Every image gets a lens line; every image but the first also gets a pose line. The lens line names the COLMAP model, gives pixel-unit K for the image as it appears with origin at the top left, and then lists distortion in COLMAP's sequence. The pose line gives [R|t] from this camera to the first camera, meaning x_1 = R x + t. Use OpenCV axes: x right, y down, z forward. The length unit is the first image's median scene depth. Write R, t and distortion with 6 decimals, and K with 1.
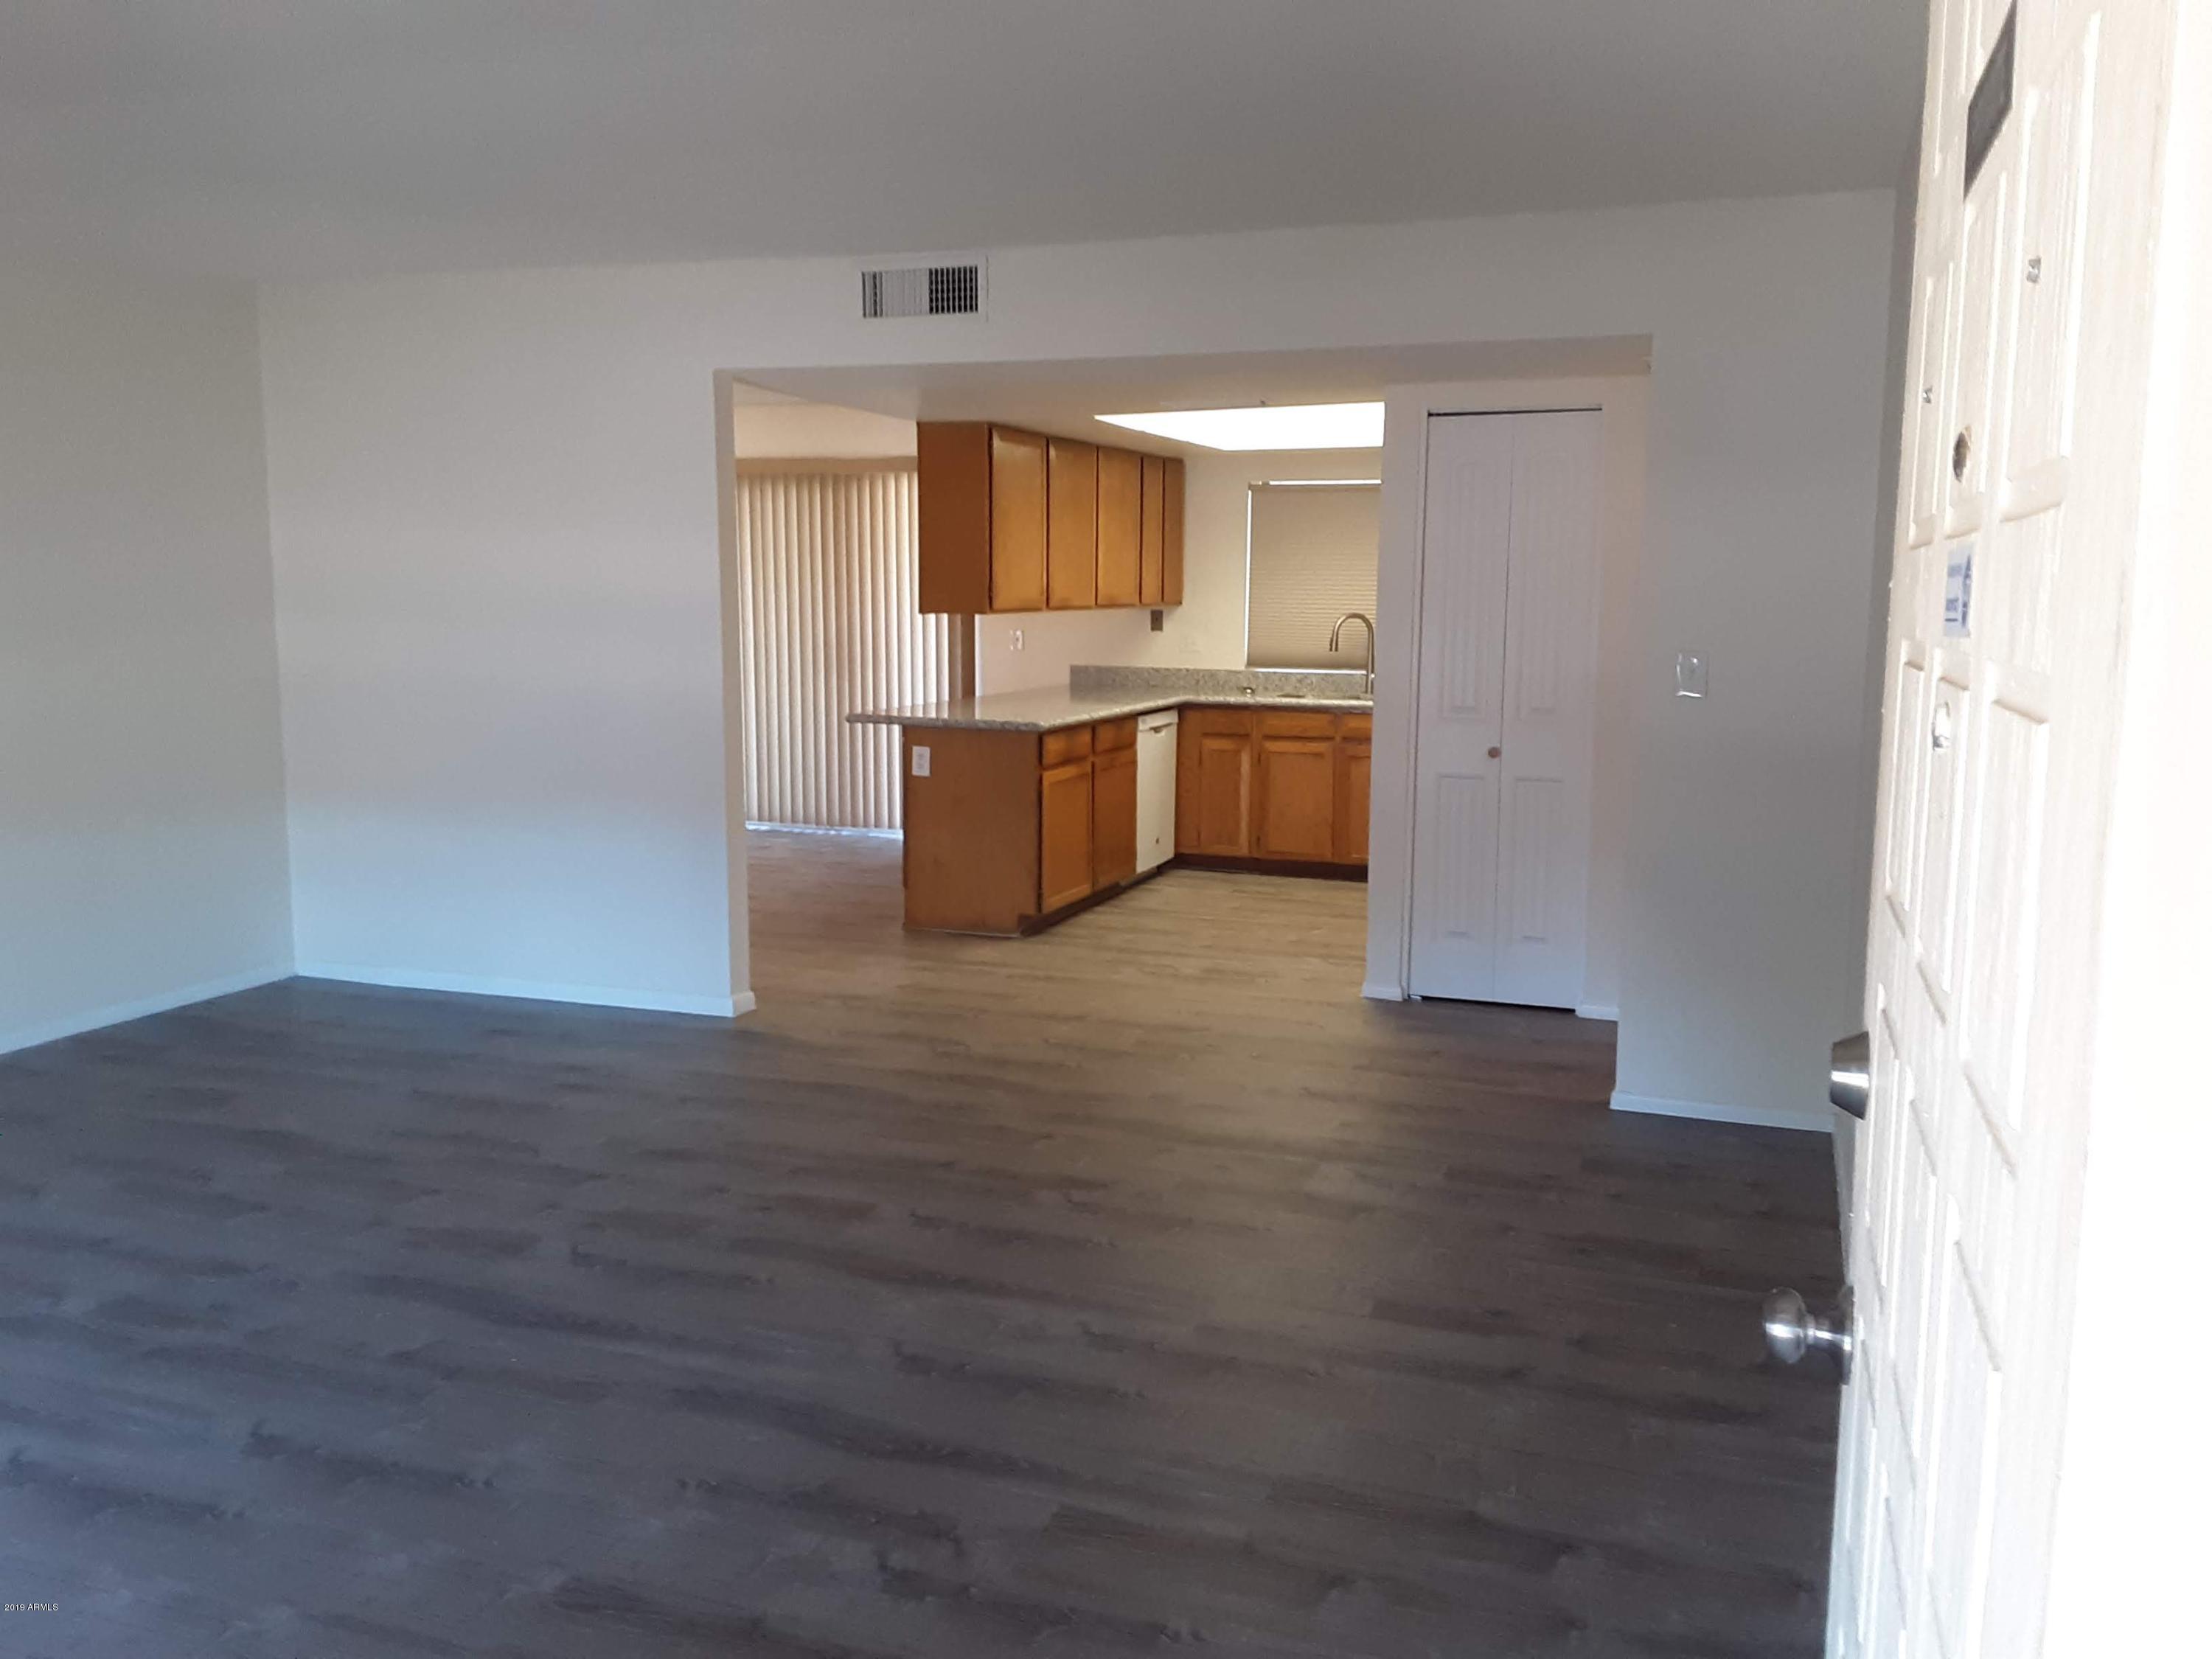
lens RADIAL K [[1767.5, 0, 1124.2], [0, 1767.5, 826.5], [0, 0, 1]] dist [0.129608, -0.209174]
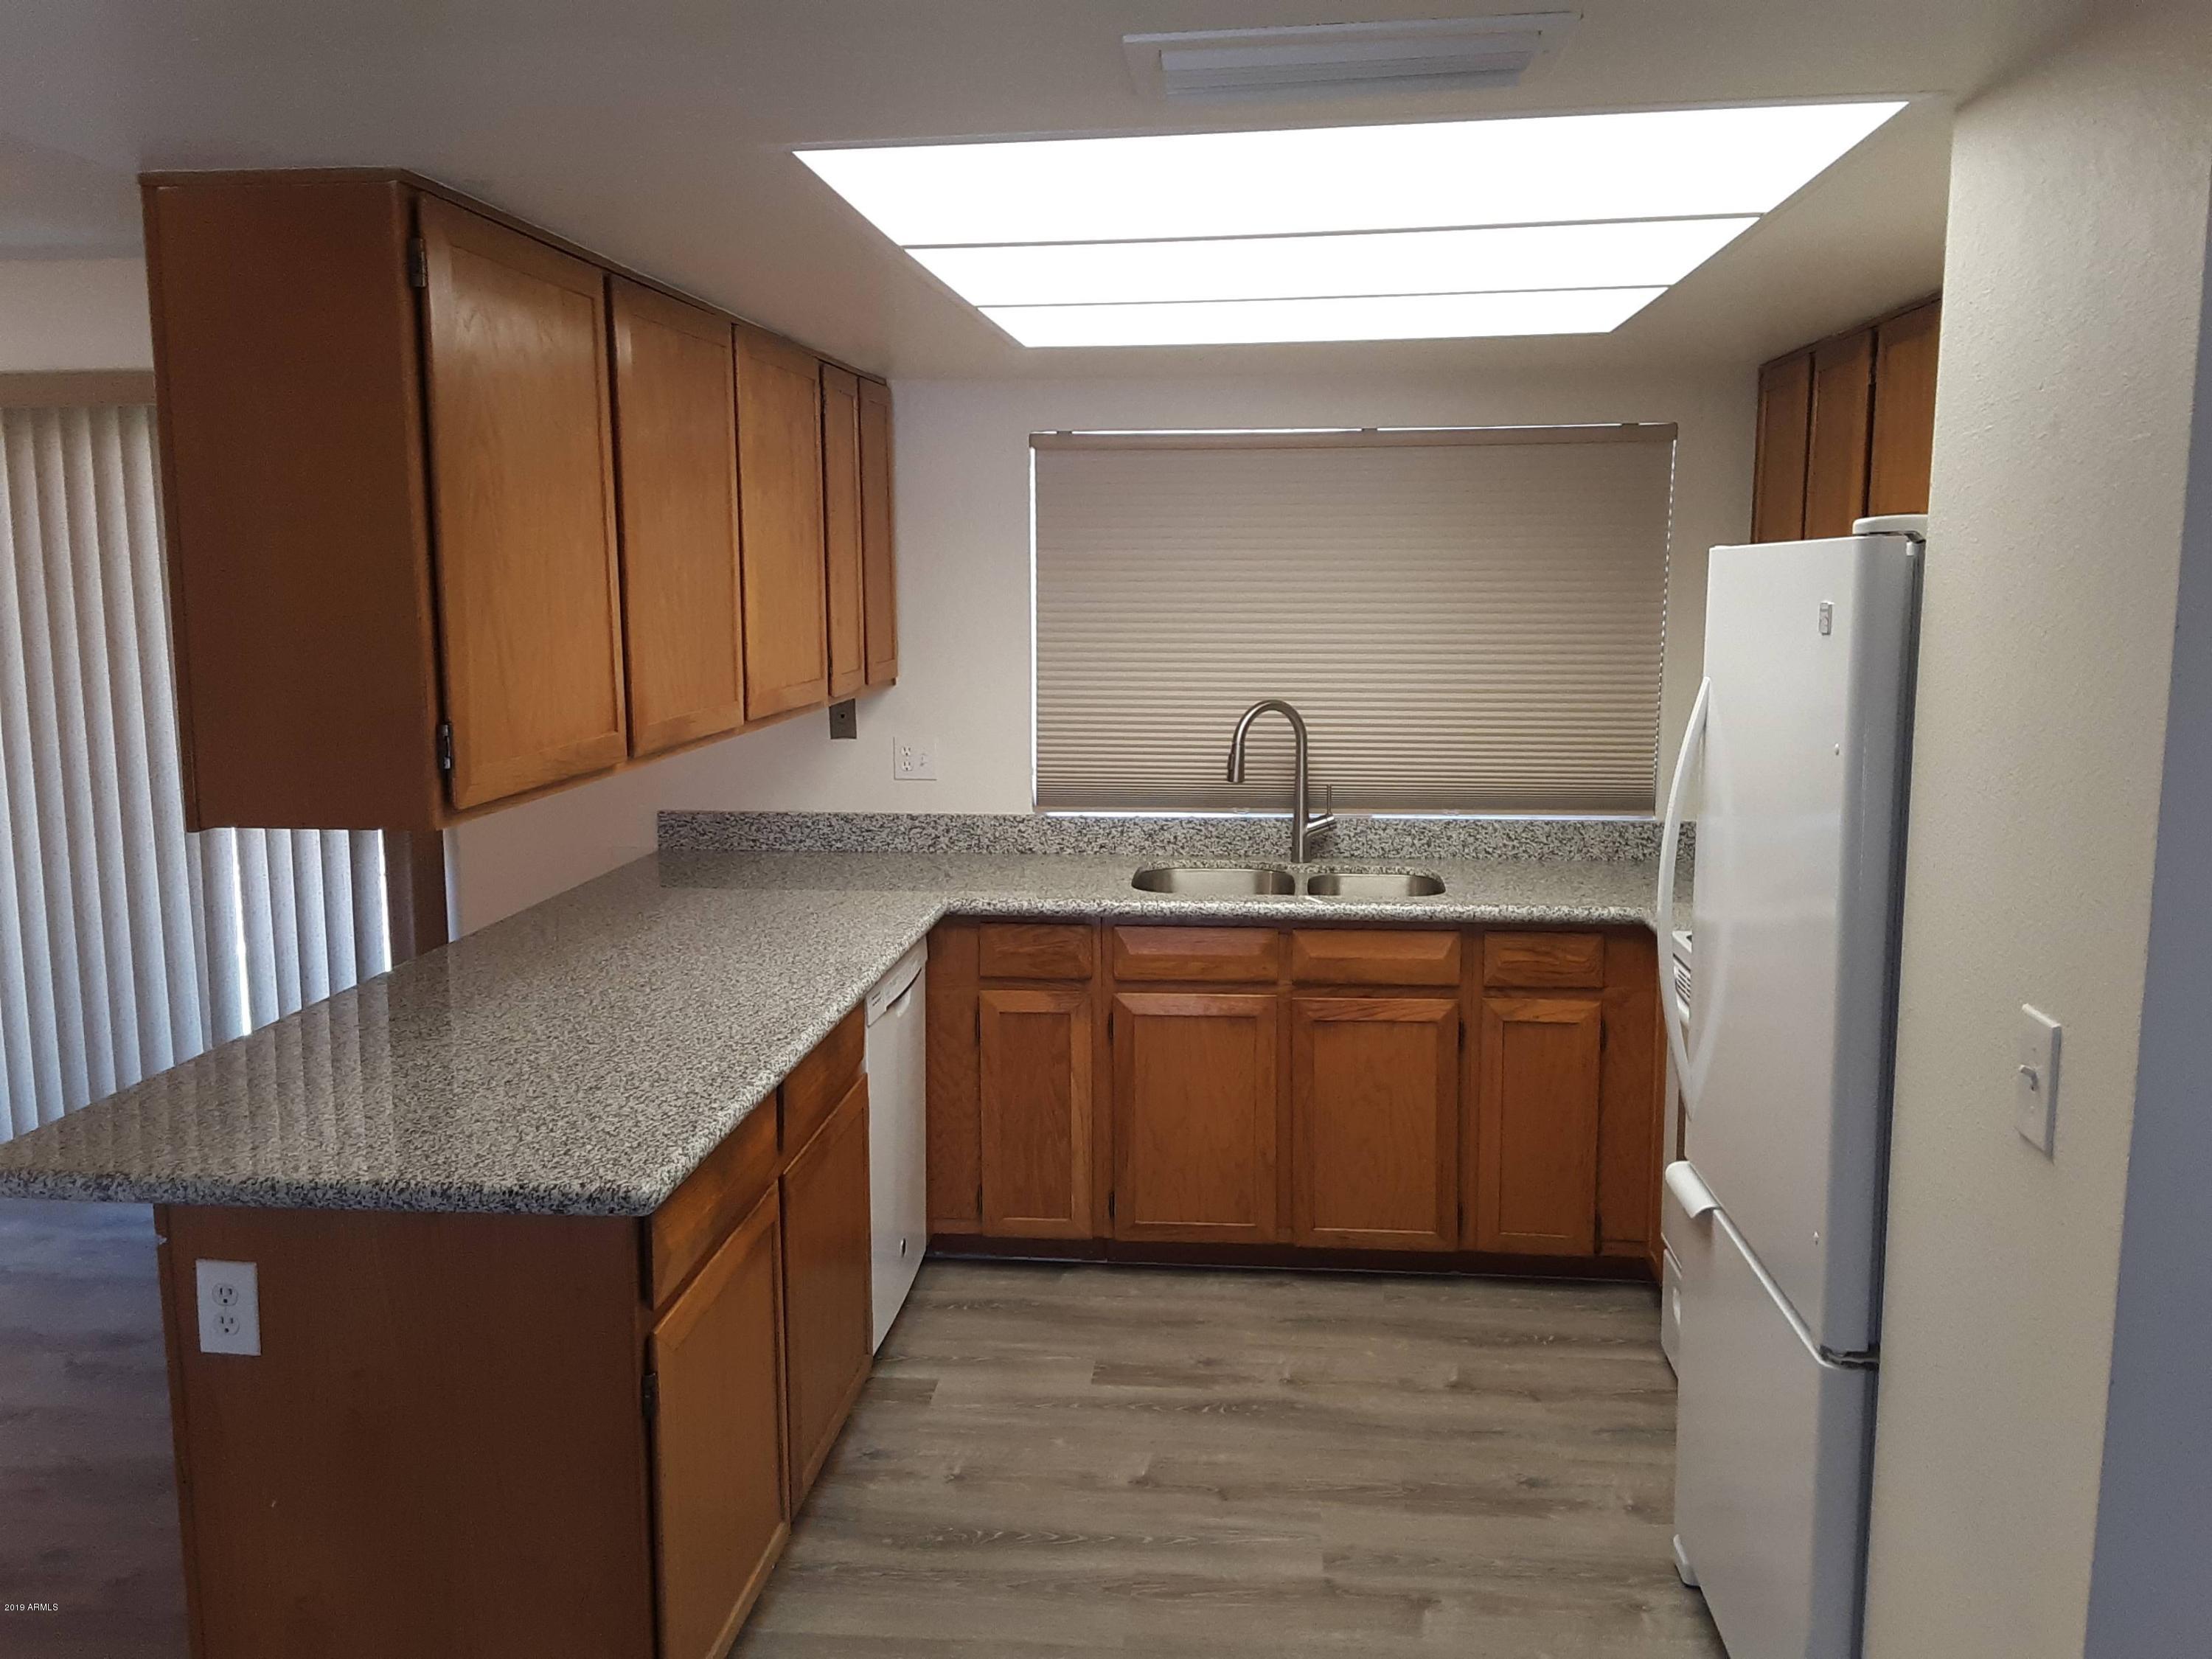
lens RADIAL K [[1767.5, 0, 1124.2], [0, 1767.5, 826.5], [0, 0, 1]] dist [0.129608, -0.209174]
pose [[0.966167, -0.048423, 0.253332, -0.034705], [0.046312, 0.998825, 0.014292, -0.098758], [-0.253726, -0.002076, 0.967274, 0.563076]]
